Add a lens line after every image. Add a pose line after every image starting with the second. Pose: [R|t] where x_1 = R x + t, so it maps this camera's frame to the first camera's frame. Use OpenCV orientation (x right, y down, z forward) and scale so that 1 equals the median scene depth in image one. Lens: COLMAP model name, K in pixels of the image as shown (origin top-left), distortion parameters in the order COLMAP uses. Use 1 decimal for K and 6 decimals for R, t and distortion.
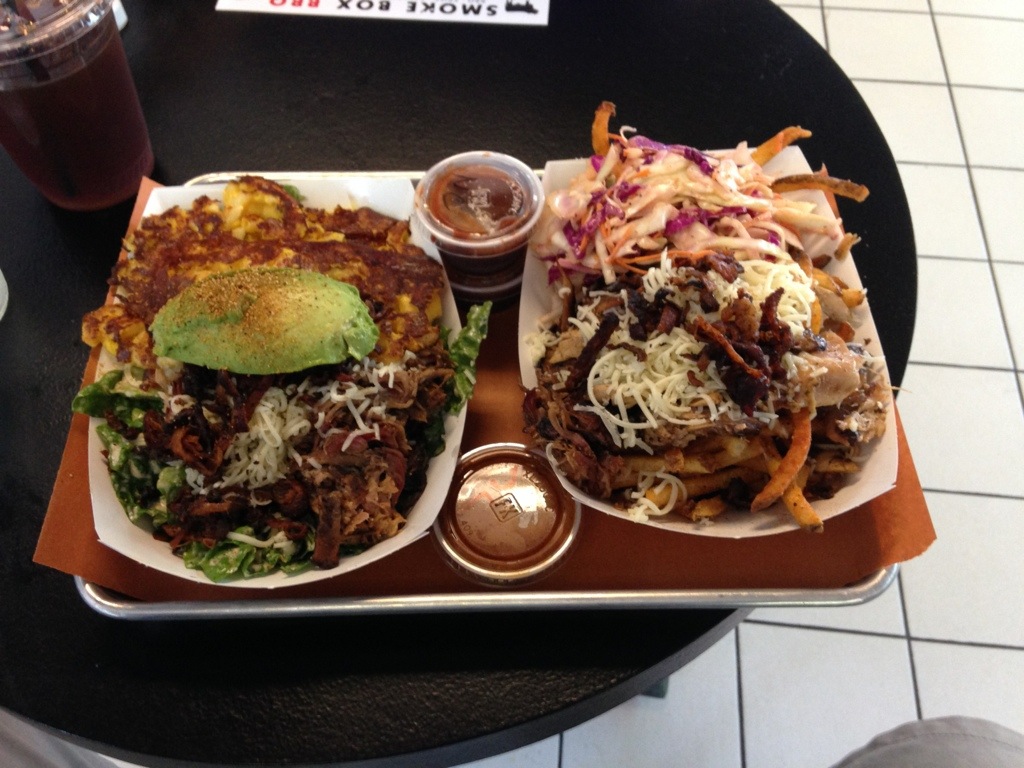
lens RADIAL K [[987.0, 0, 508.8], [0, 987.0, 369.4], [0, 0, 1]] dist [0.176038, -0.350672]
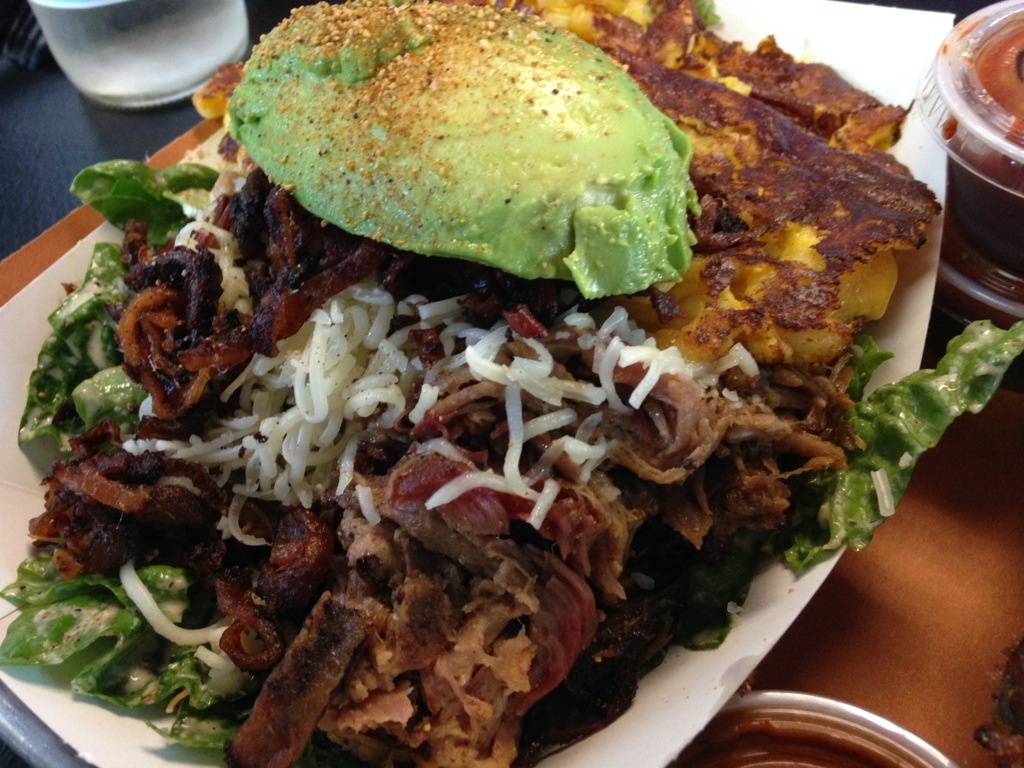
lens RADIAL K [[987.0, 0, 508.8], [0, 987.0, 369.4], [0, 0, 1]] dist [0.176038, -0.350672]
pose [[0.815054, 0.395721, -0.423193, -0.014863], [-0.425885, 0.904419, 0.025469, 0.016436], [0.392822, 0.159473, 0.905681, 0.665273]]
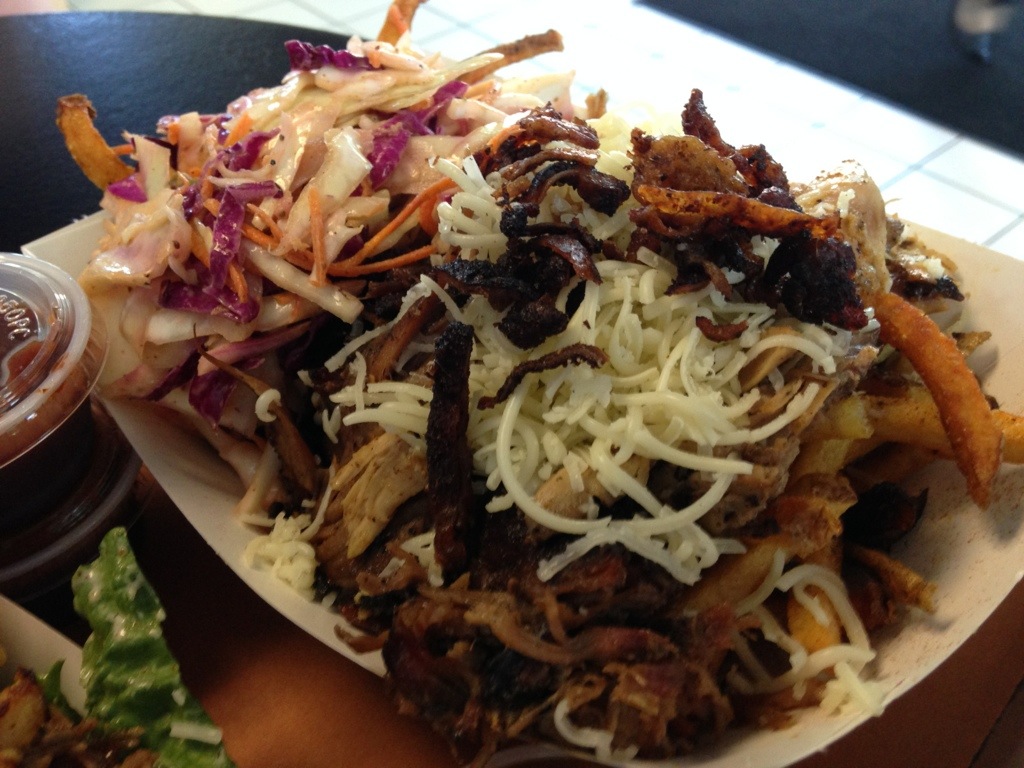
lens RADIAL K [[987.0, 0, 508.8], [0, 987.0, 369.4], [0, 0, 1]] dist [0.176038, -0.350672]
pose [[0.691321, -0.502587, 0.519117, -0.088351], [0.611670, 0.789519, -0.050196, -0.008652], [-0.384625, 0.352230, 0.853228, 0.657853]]
